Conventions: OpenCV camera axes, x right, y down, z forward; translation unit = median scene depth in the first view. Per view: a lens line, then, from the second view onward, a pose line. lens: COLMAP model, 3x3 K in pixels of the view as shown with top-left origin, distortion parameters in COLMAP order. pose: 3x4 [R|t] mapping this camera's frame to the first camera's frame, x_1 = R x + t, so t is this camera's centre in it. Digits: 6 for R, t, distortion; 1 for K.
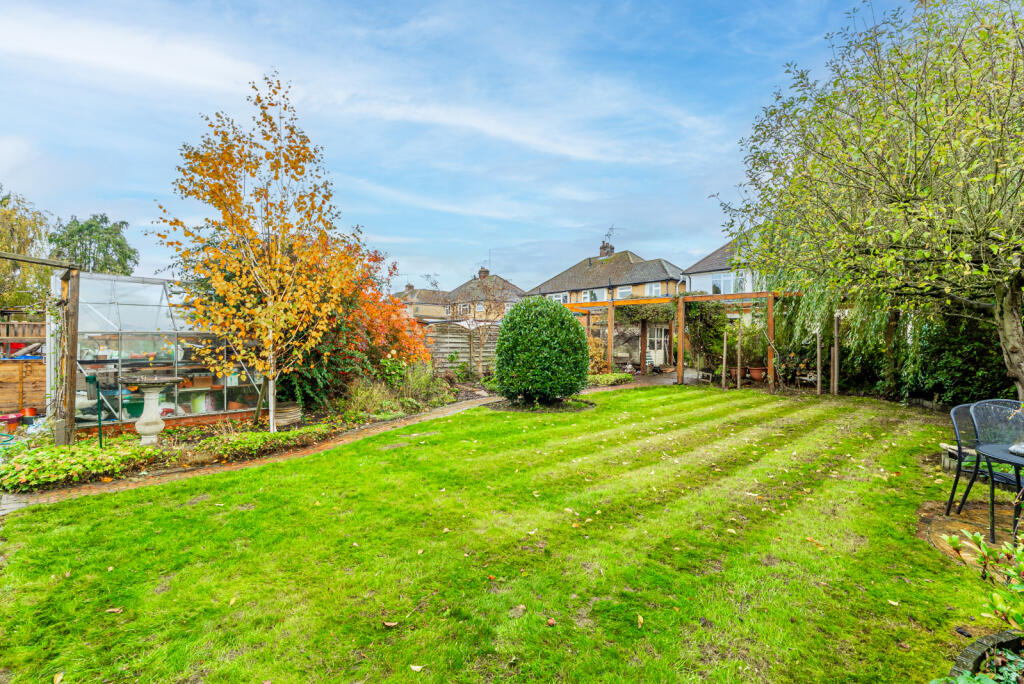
lens RADIAL K [[462.4, 0, 517.3], [0, 462.4, 341.4], [0, 0, 1]] dist [0.002651, 0.000344]
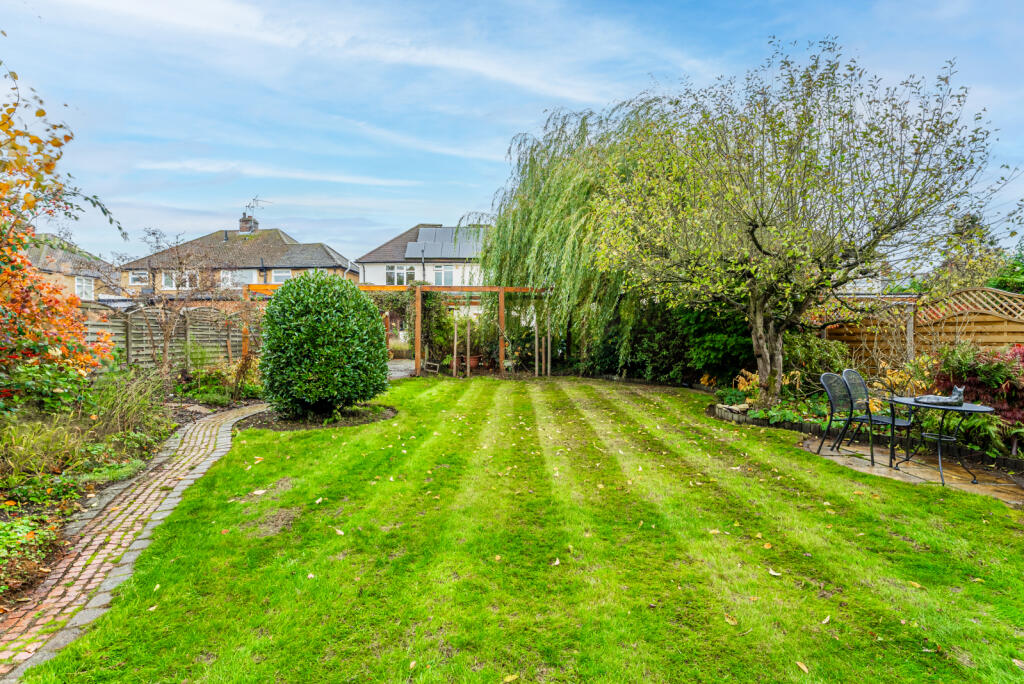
lens RADIAL K [[462.4, 0, 512.1], [0, 462.4, 341.3], [0, 0, 1]] dist [0.002651, 0.000344]
pose [[0.707276, -0.013942, 0.706800, -0.189119], [0.001079, 0.999826, 0.018642, 0.001748], [-0.706937, -0.012422, 0.707167, 0.174012]]
